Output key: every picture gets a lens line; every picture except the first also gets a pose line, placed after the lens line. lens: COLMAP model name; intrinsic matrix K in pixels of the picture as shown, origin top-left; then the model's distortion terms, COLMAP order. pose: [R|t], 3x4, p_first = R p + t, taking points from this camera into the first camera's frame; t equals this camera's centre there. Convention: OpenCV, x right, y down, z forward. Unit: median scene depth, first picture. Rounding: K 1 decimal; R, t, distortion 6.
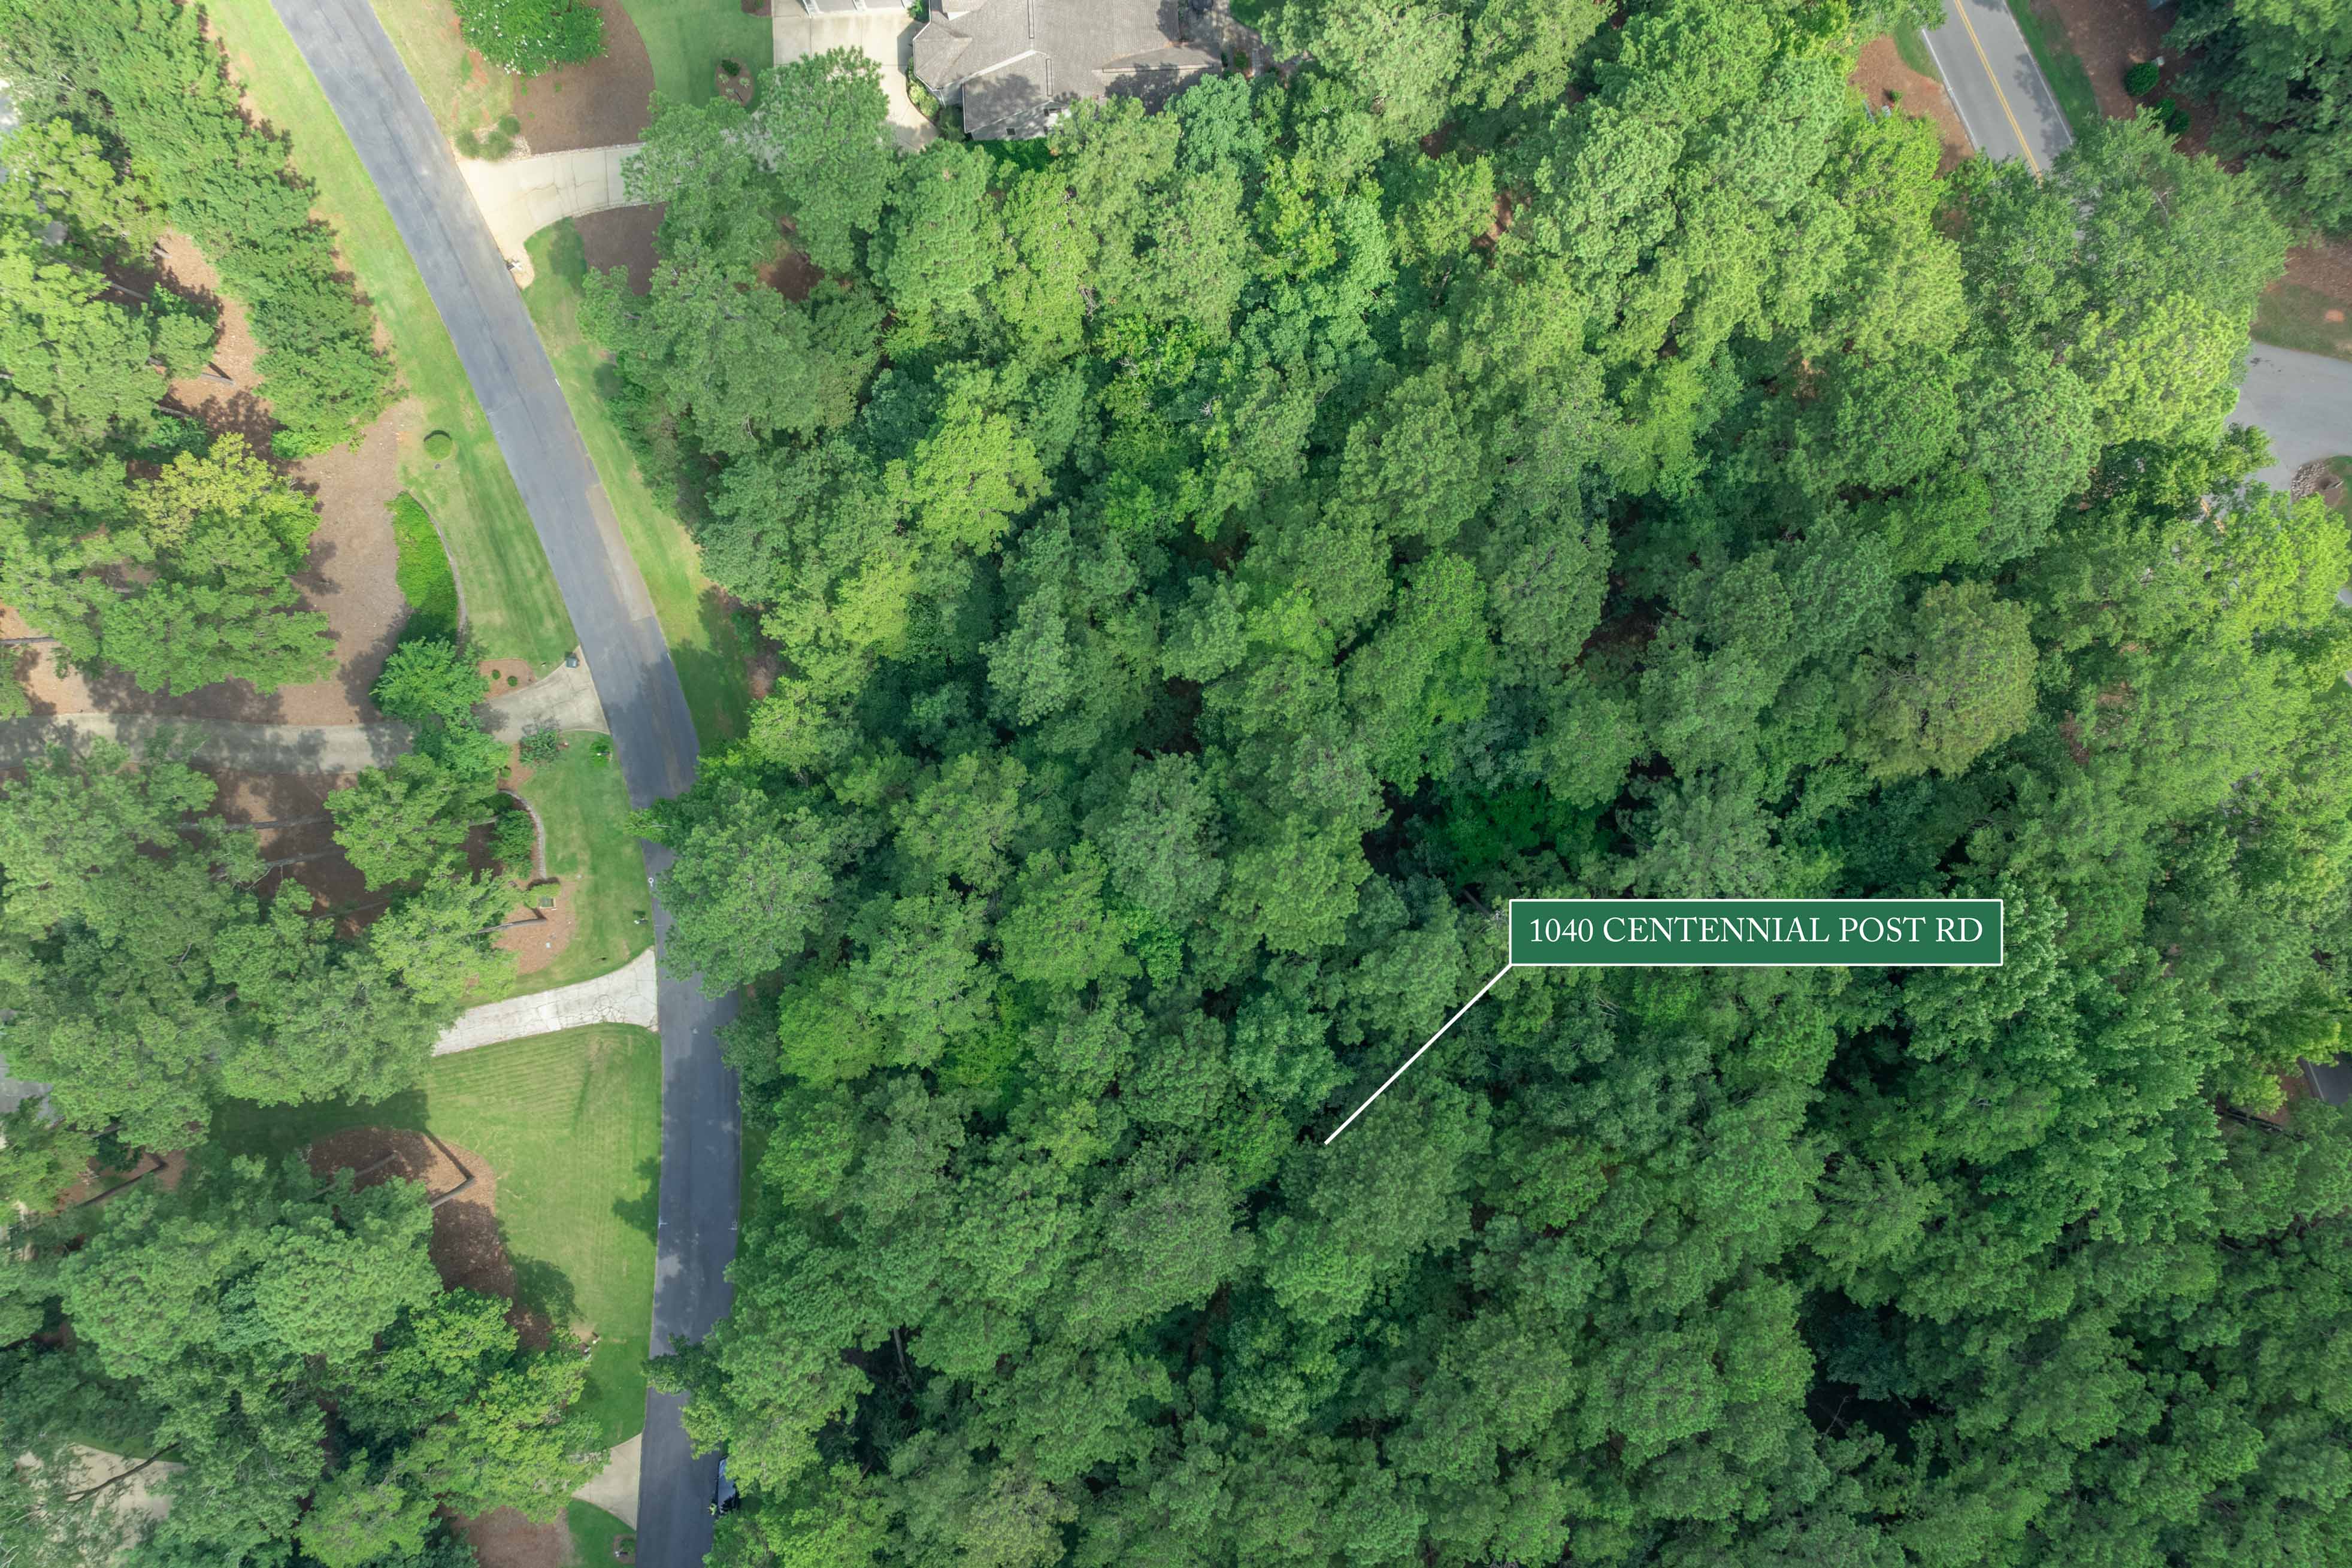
lens RADIAL K [[1688.5, 0, 1176.0], [0, 1688.5, 784.0], [0, 0, 1]] dist [-0.046222, 0.002443]
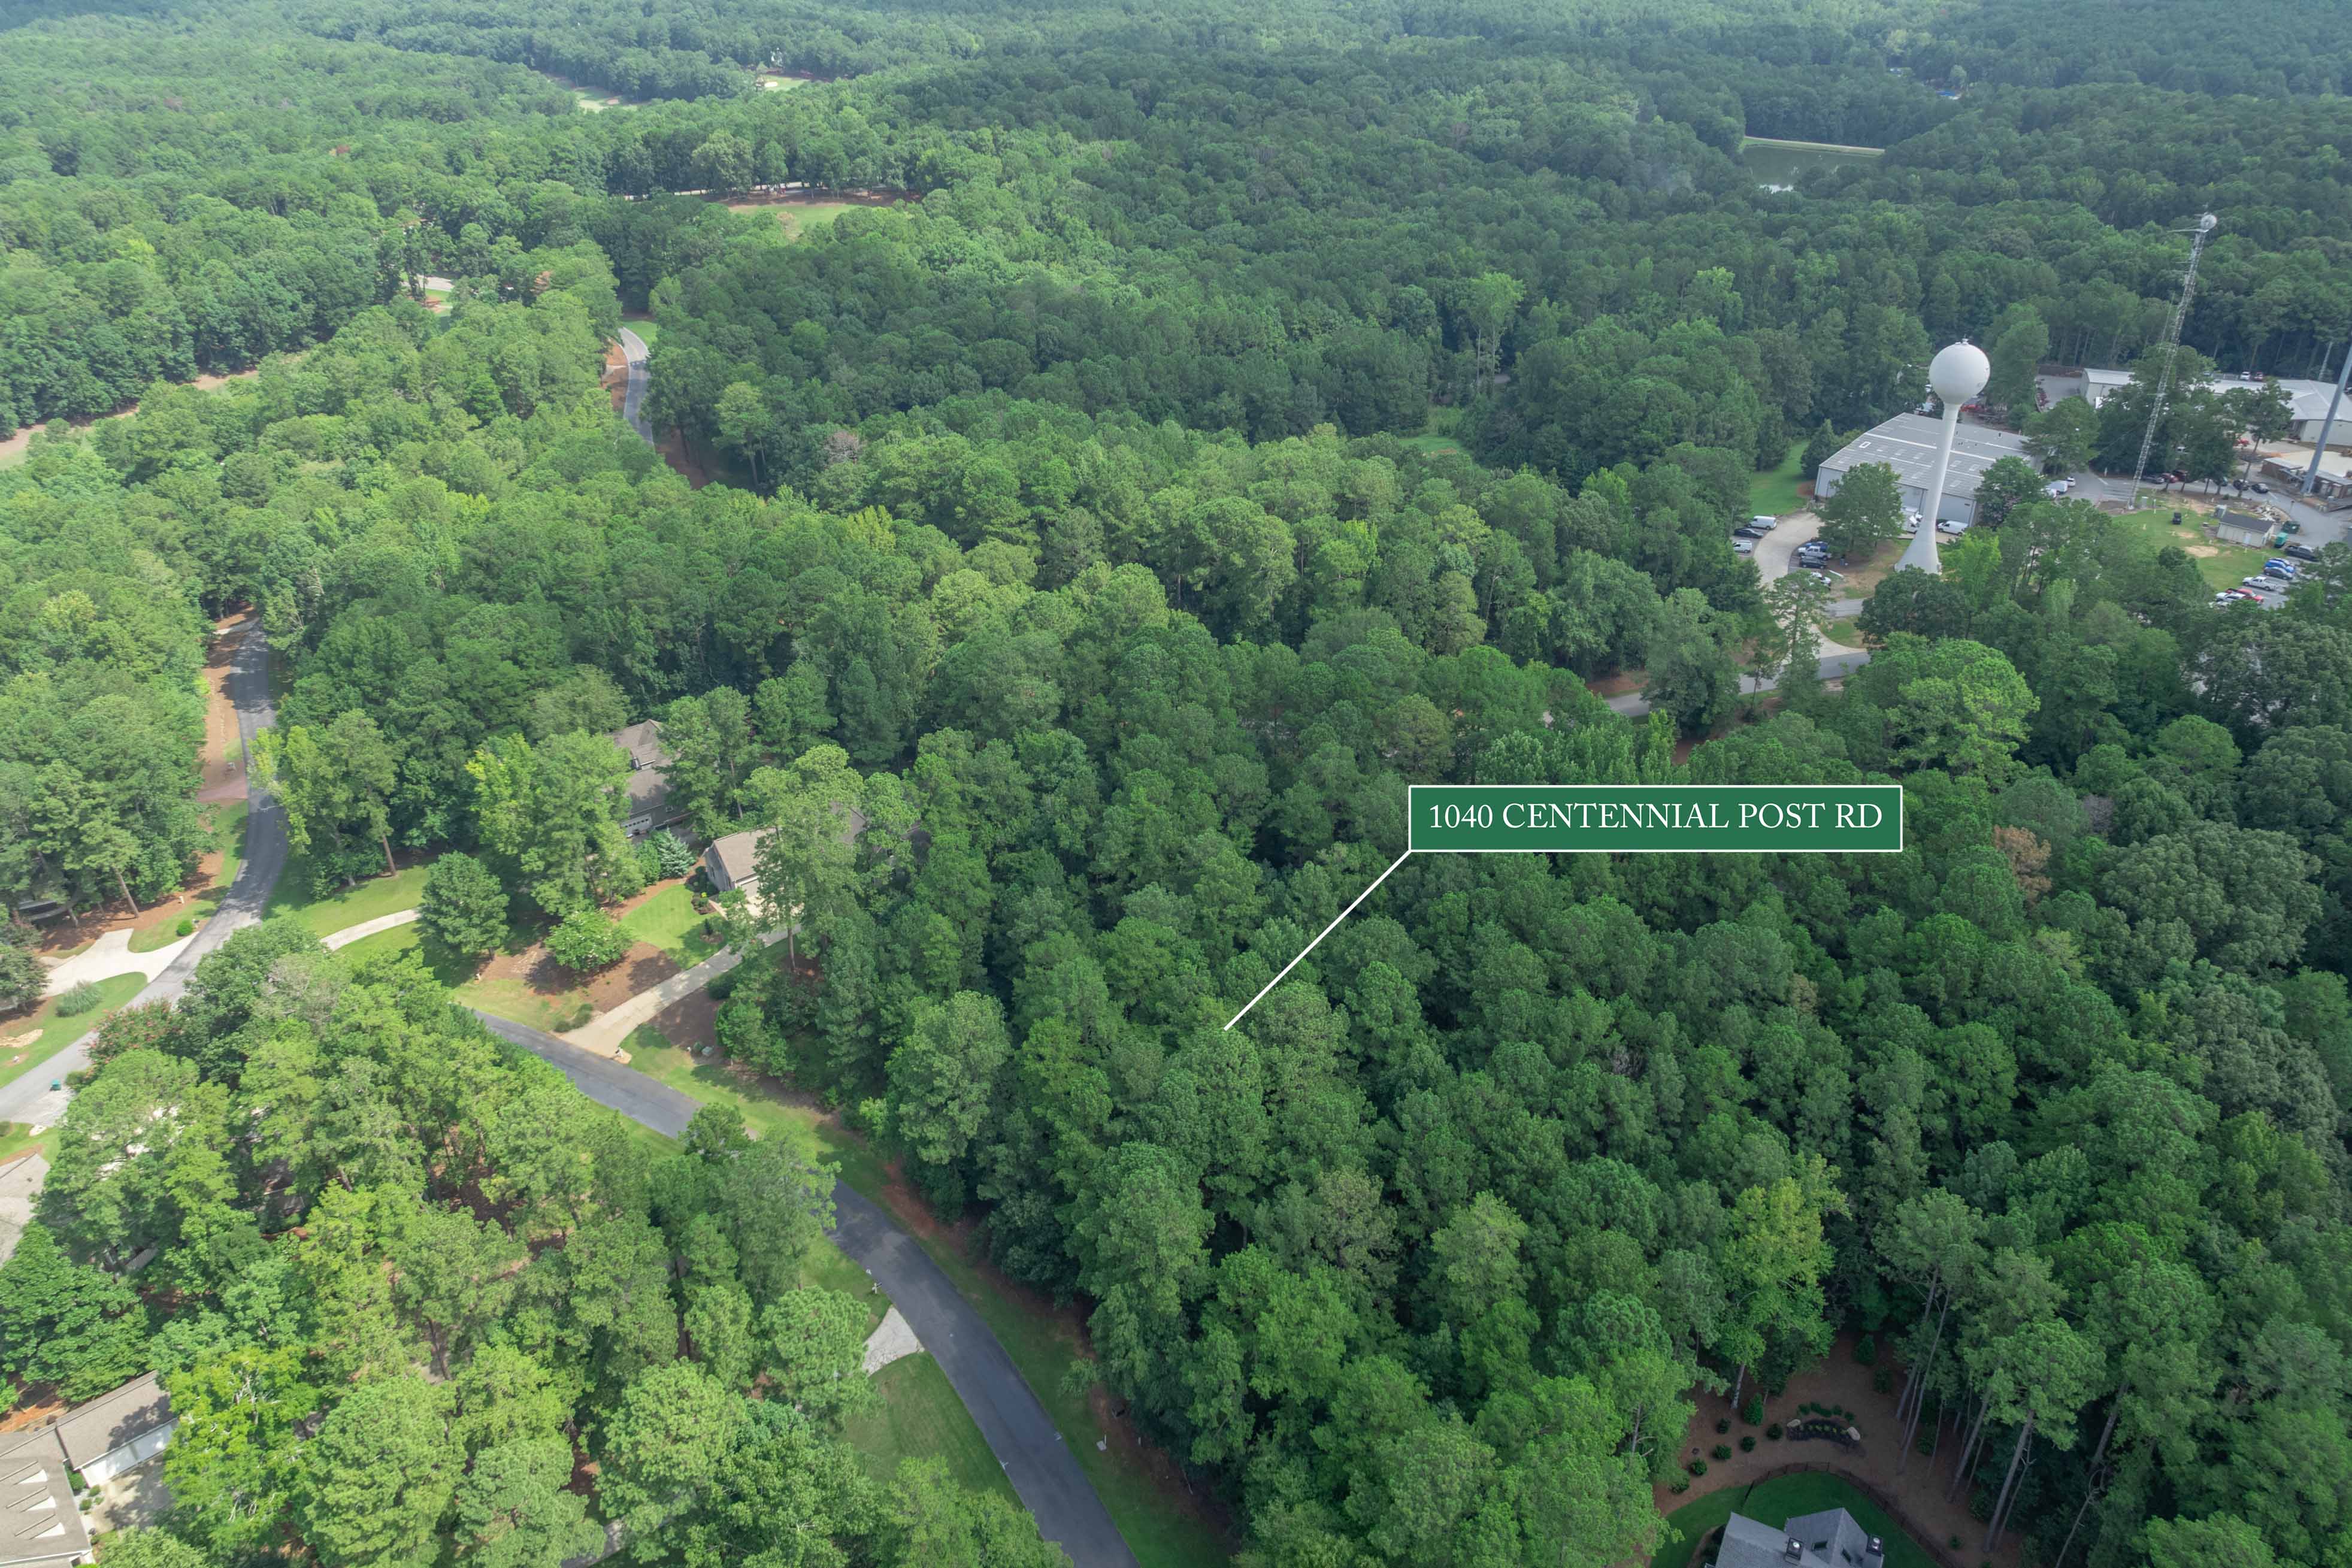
lens RADIAL K [[1665.5, 0, 1178.8], [0, 1665.5, 775.3], [0, 0, 1]] dist [-0.047899, 0.023934]
pose [[0.811839, -0.292277, 0.505461, -0.685204], [0.583685, 0.383842, -0.715526, 1.028118], [0.015114, 0.875922, 0.482216, 0.020049]]
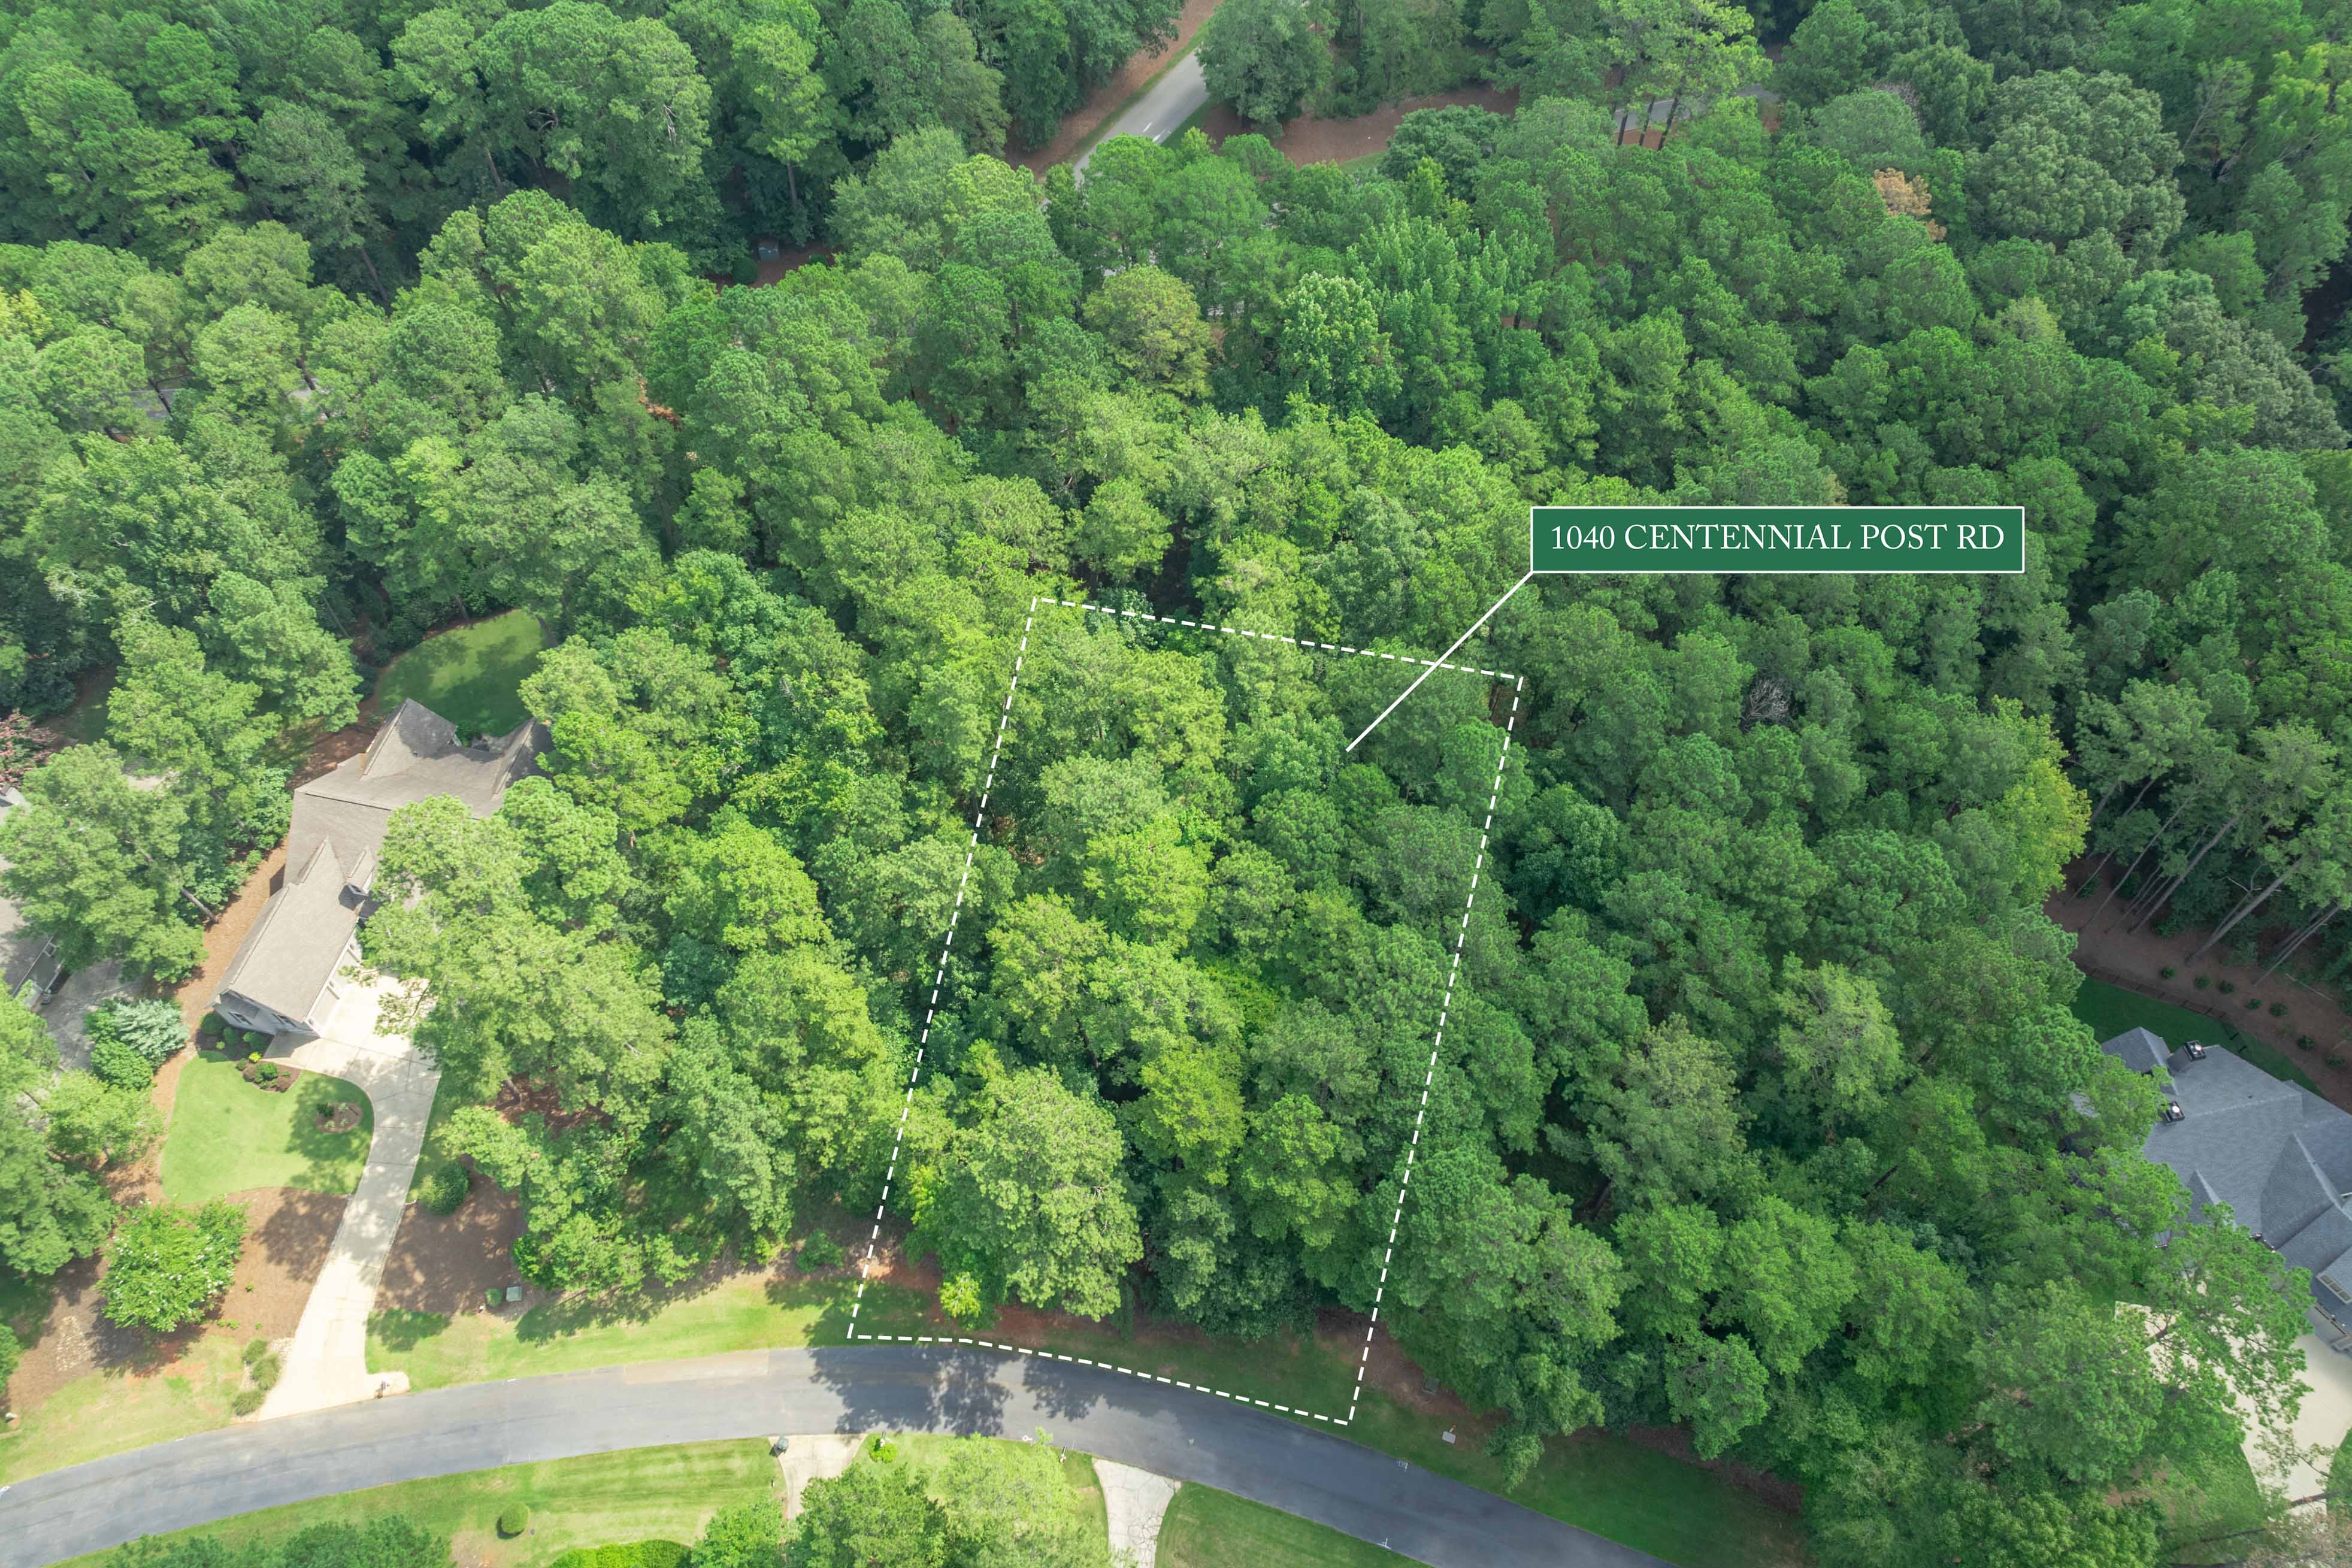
lens RADIAL K [[1665.5, 0, 1178.8], [0, 1665.5, 775.3], [0, 0, 1]] dist [-0.047899, 0.023934]
pose [[0.257087, -0.802541, 0.538363, -0.509671], [0.966245, 0.203878, -0.157493, 0.219644], [0.016634, 0.560680, 0.827865, 0.009440]]
